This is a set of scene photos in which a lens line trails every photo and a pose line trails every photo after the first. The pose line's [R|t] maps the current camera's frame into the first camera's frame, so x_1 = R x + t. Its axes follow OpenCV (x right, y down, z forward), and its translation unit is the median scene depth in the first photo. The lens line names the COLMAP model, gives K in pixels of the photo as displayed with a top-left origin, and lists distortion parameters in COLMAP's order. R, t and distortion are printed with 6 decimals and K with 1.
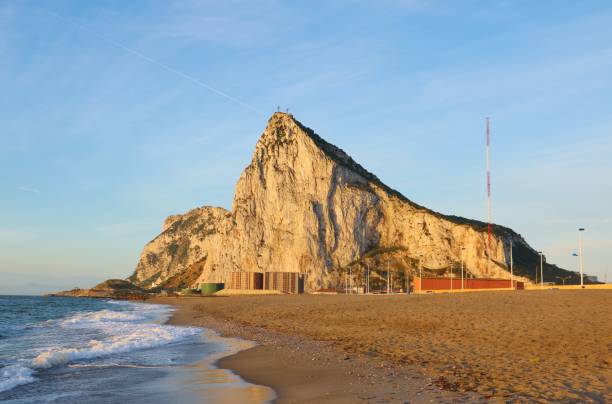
lens RADIAL K [[720.5, 0, 294.9], [0, 720.5, 202.4], [0, 0, 1]] dist [-0.072025, -0.000452]
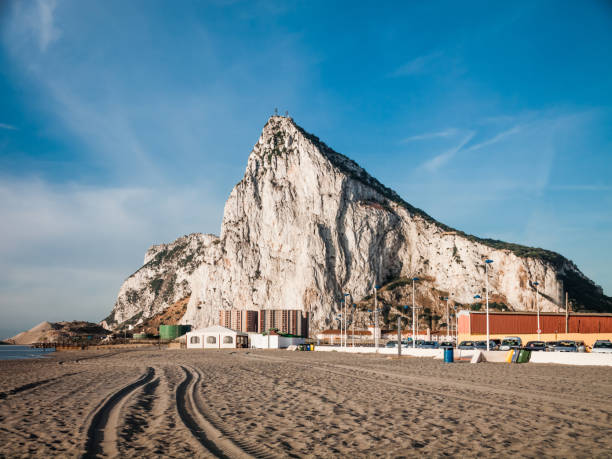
lens RADIAL K [[830.4, 0, 306.4], [0, 830.4, 256.7], [0, 0, 1]] dist [0.009391, 0.001752]
pose [[0.999900, -0.013388, 0.004643, 0.005926], [0.013229, 0.999375, 0.032793, 0.005497], [-0.005079, -0.032728, 0.999451, 0.051280]]
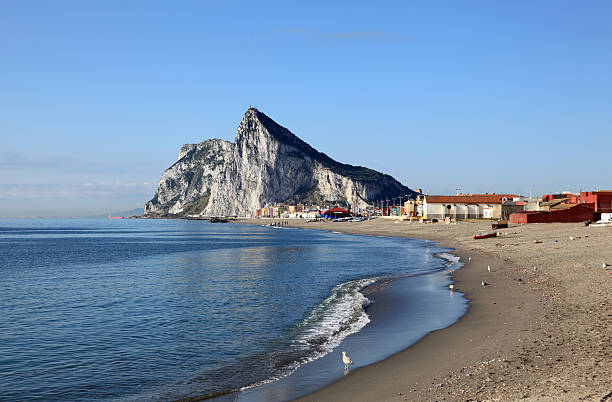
lens RADIAL K [[1147.2, 0, 306.0], [0, 1147.2, 201.0], [0, 0, 1]] dist [0.329360, 0.000629]
pose [[0.997943, -0.012802, -0.062815, 0.301043], [0.020220, 0.992698, 0.118922, -0.250725], [0.060834, -0.119948, 0.990915, -1.863949]]
